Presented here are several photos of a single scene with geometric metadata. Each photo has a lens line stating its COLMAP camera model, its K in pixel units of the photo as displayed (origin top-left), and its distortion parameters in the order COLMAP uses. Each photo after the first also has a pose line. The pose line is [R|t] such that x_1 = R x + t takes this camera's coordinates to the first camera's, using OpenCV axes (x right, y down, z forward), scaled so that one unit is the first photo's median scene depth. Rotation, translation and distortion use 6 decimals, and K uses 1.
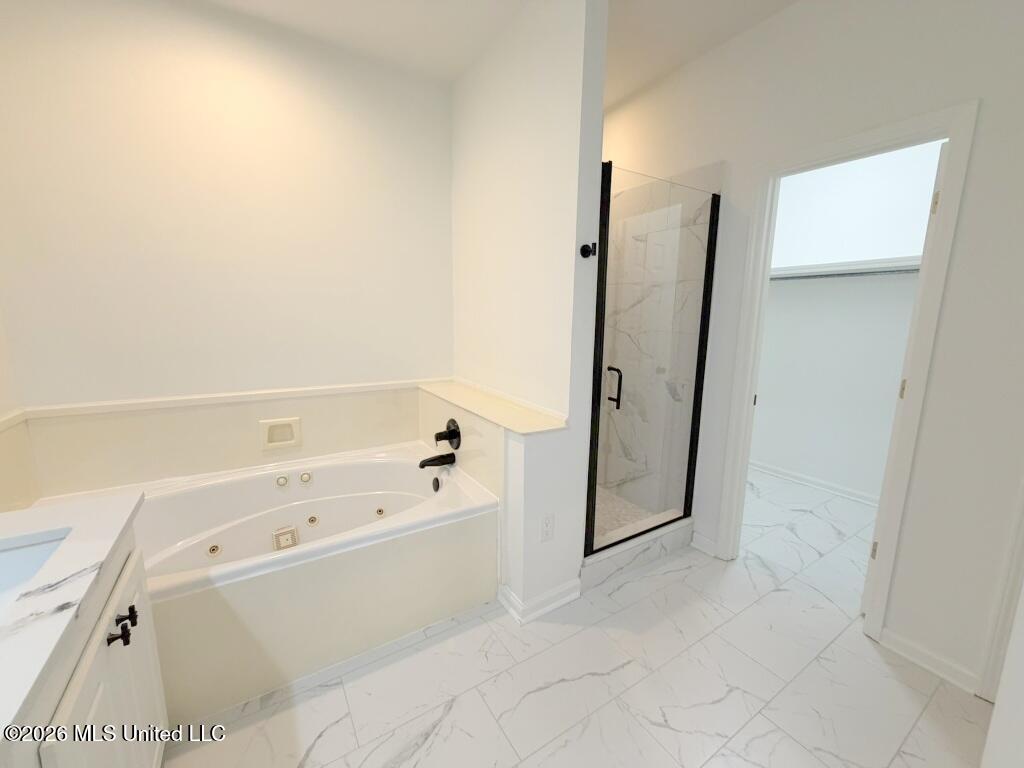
lens RADIAL K [[409.0, 0, 511.4], [0, 409.0, 385.8], [0, 0, 1]] dist [-0.001236, 0.000339]
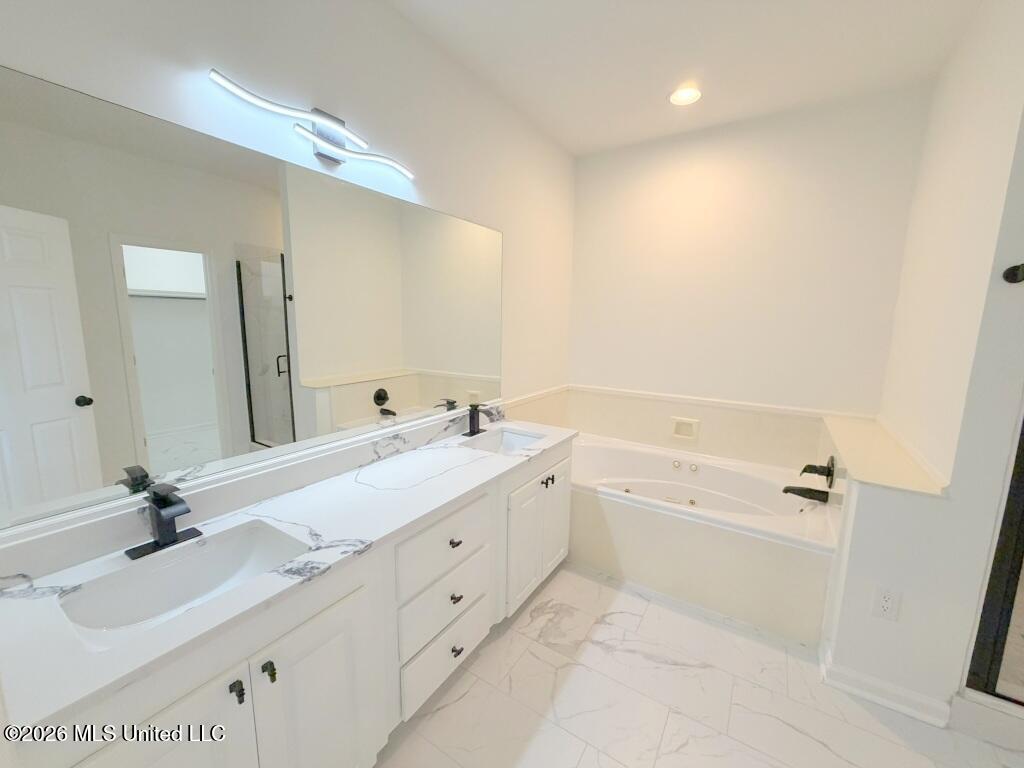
lens RADIAL K [[409.0, 0, 510.9], [0, 409.0, 384.5], [0, 0, 1]] dist [-0.001236, 0.000339]
pose [[0.424435, 0.131090, -0.895919, 0.417087], [-0.164119, 0.984213, 0.066259, -0.024610], [0.890460, 0.118915, 0.439249, -0.110726]]
